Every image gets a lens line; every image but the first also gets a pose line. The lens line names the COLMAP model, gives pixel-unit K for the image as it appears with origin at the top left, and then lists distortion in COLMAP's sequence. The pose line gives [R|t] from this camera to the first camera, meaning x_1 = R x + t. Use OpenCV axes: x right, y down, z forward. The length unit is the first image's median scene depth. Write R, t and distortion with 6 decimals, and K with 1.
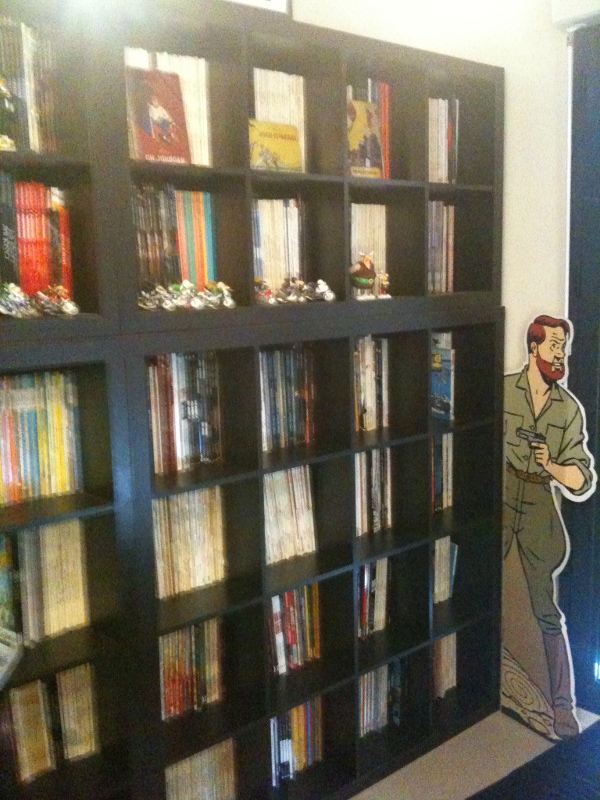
lens RADIAL K [[860.2, 0, 300.0], [0, 860.2, 400.0], [0, 0, 1]] dist [-0.022798, -0.012971]
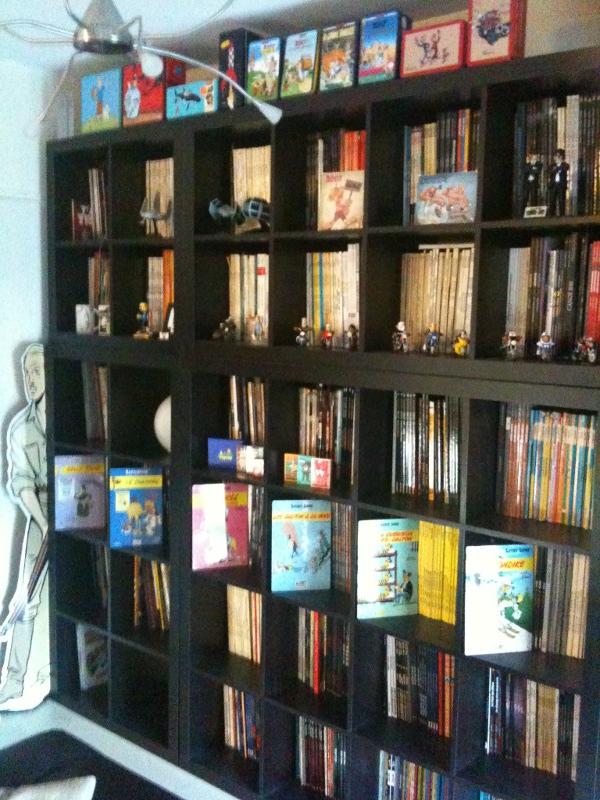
lens RADIAL K [[842.7, 0, 300.0], [0, 842.7, 400.0], [0, 0, 1]] dist [0.129332, -0.385825]
pose [[0.144764, 0.118594, -0.982333, 0.559179], [-0.190891, 0.977488, 0.089878, -0.060886], [0.970878, 0.174507, 0.164143, 0.371348]]
